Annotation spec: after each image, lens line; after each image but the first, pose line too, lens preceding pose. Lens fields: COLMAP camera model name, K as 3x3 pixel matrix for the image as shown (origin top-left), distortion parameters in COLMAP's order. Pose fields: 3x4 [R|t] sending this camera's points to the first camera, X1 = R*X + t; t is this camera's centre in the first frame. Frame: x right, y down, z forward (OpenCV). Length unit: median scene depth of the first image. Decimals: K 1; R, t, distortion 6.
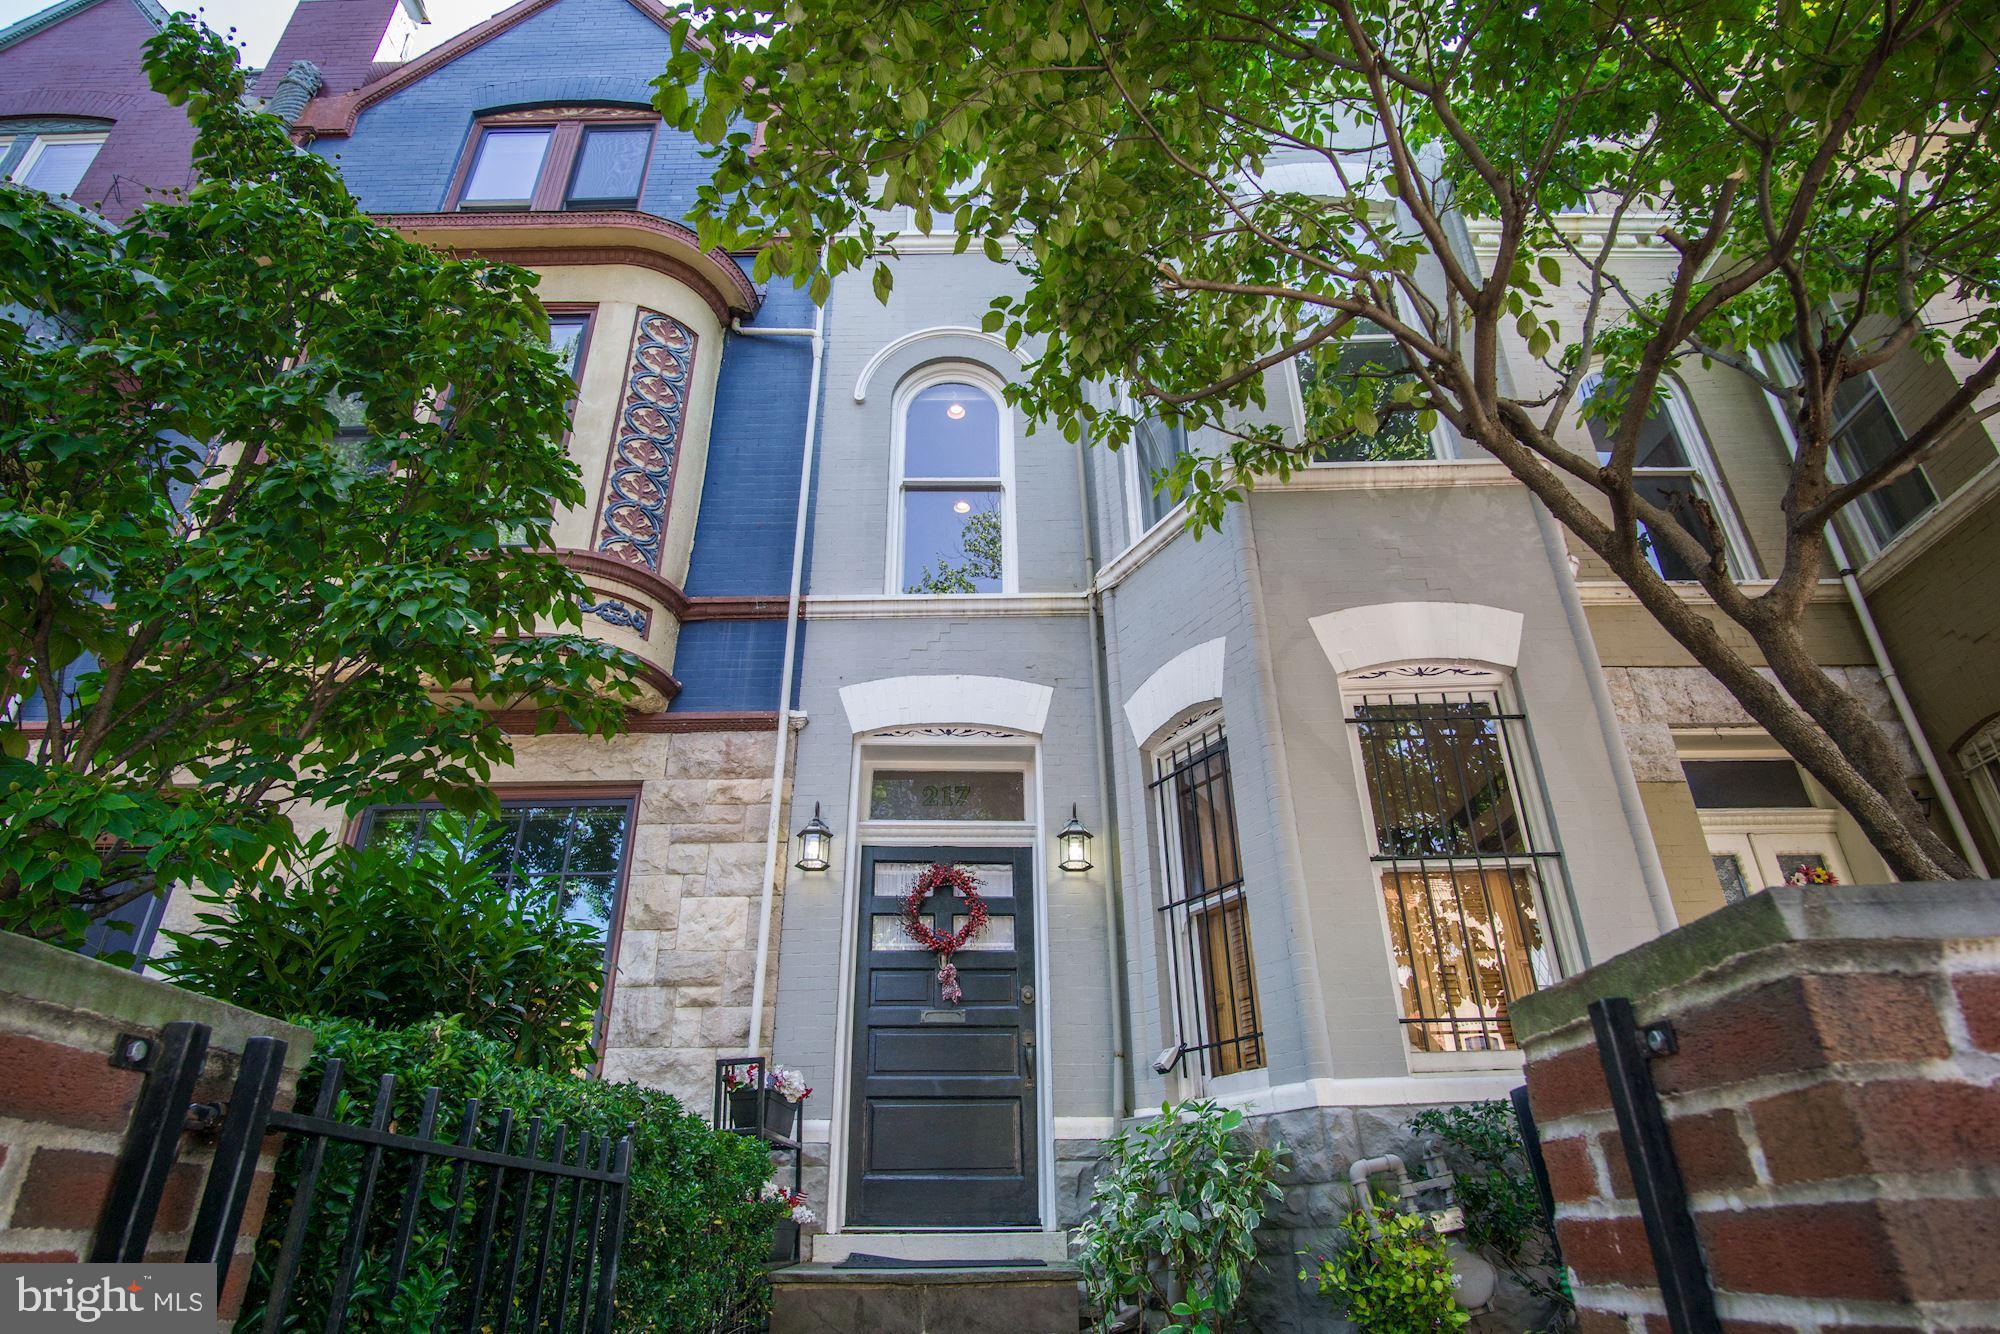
lens RADIAL K [[1085.9, 0, 1000.0], [0, 1085.9, 670.3], [0, 0, 1]] dist [-0.017023, 0.001624]
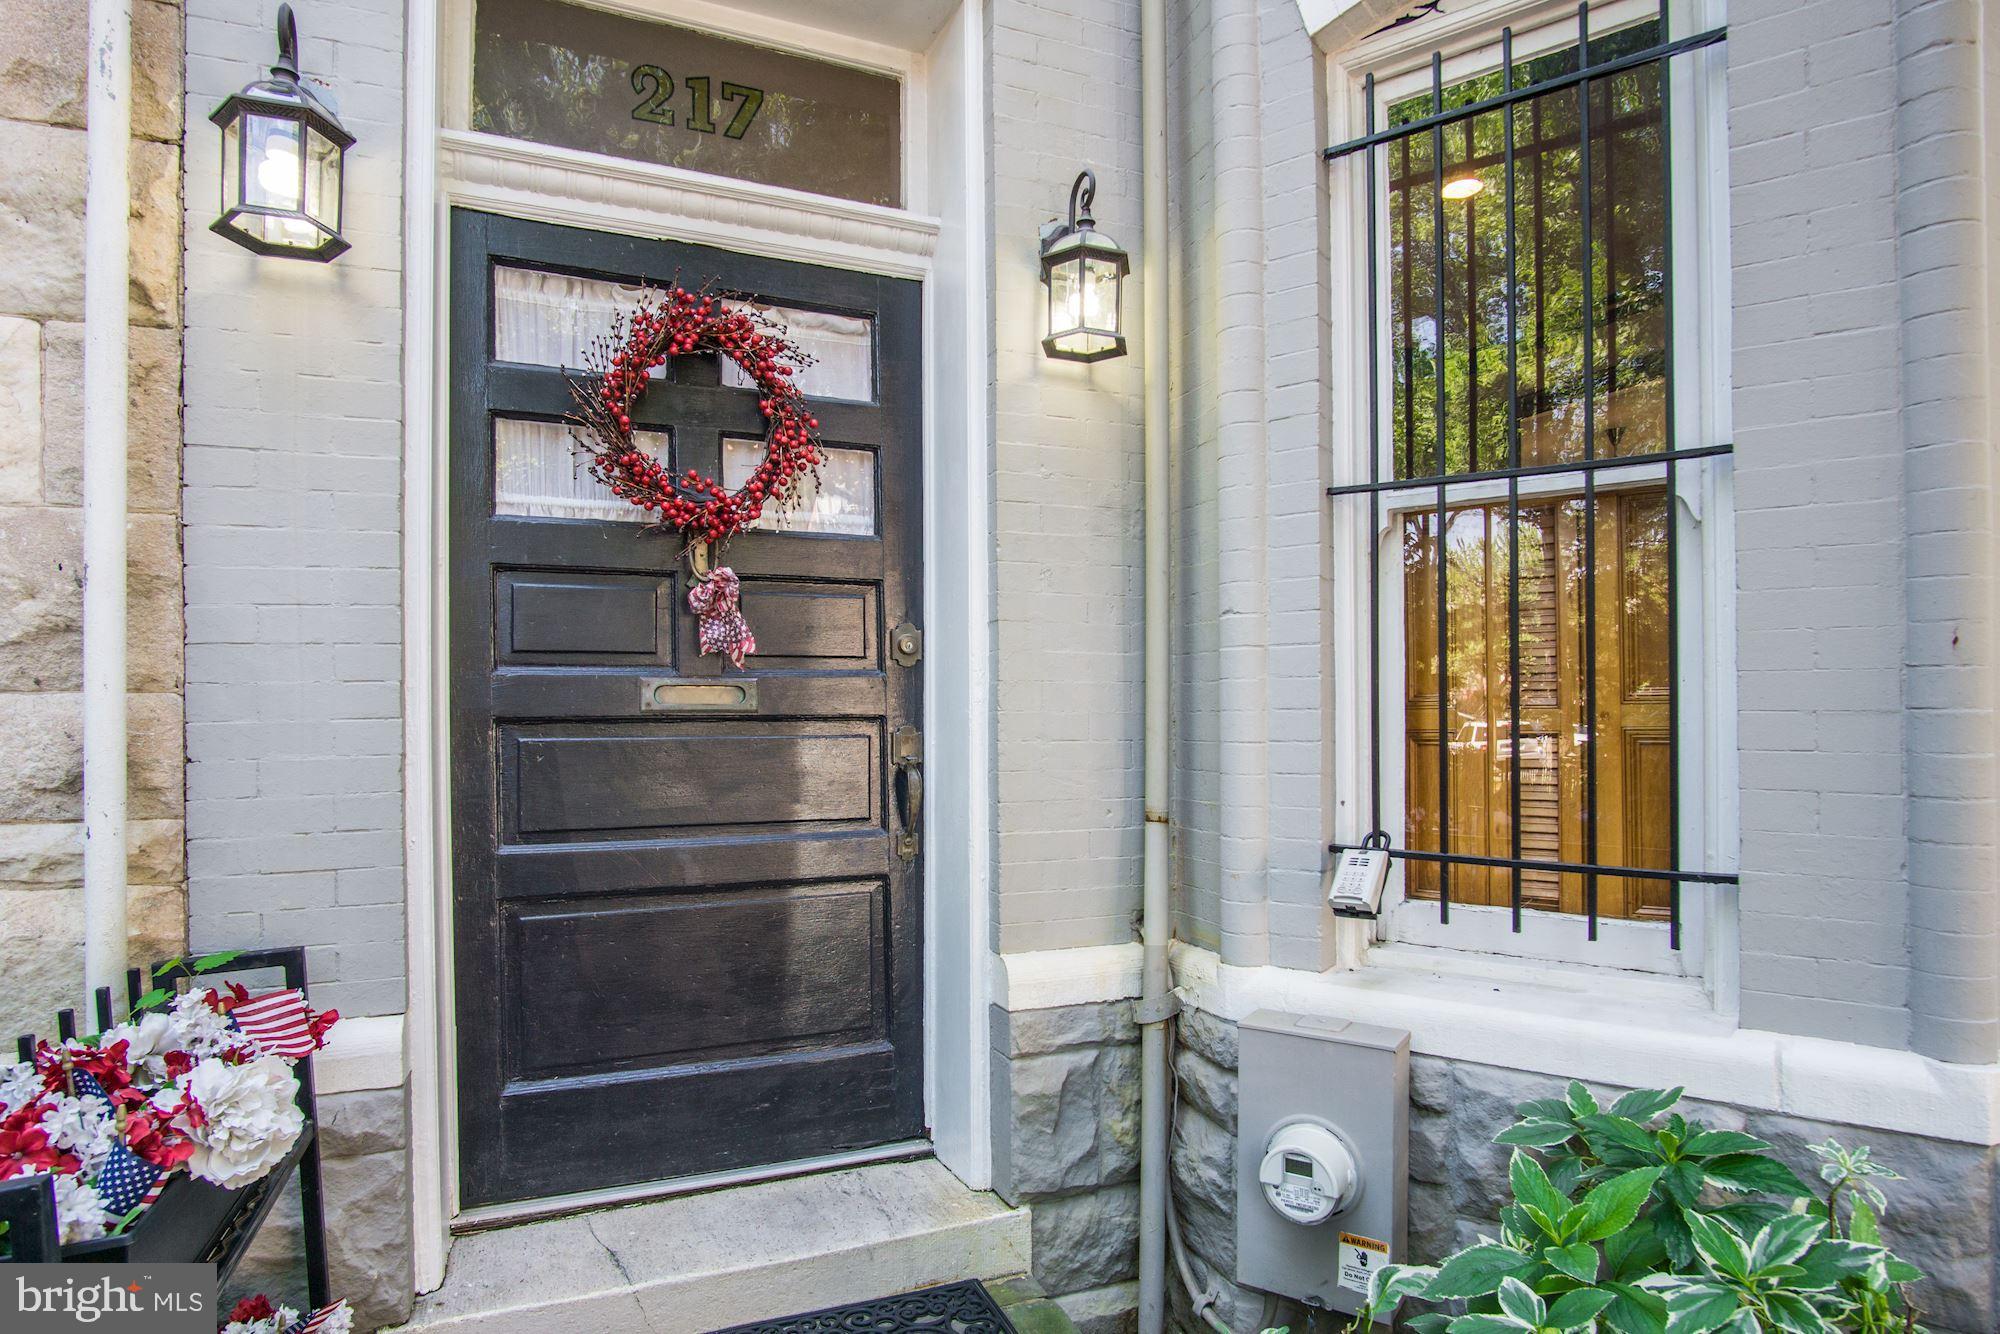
lens RADIAL K [[1085.9, 0, 988.0], [0, 1085.9, 681.3], [0, 0, 1]] dist [-0.017023, 0.001624]
pose [[0.928132, 0.010229, 0.372110, -0.100326], [-0.181181, 0.885642, 0.427564, 0.124947], [-0.325182, -0.464255, 0.823847, 0.628872]]
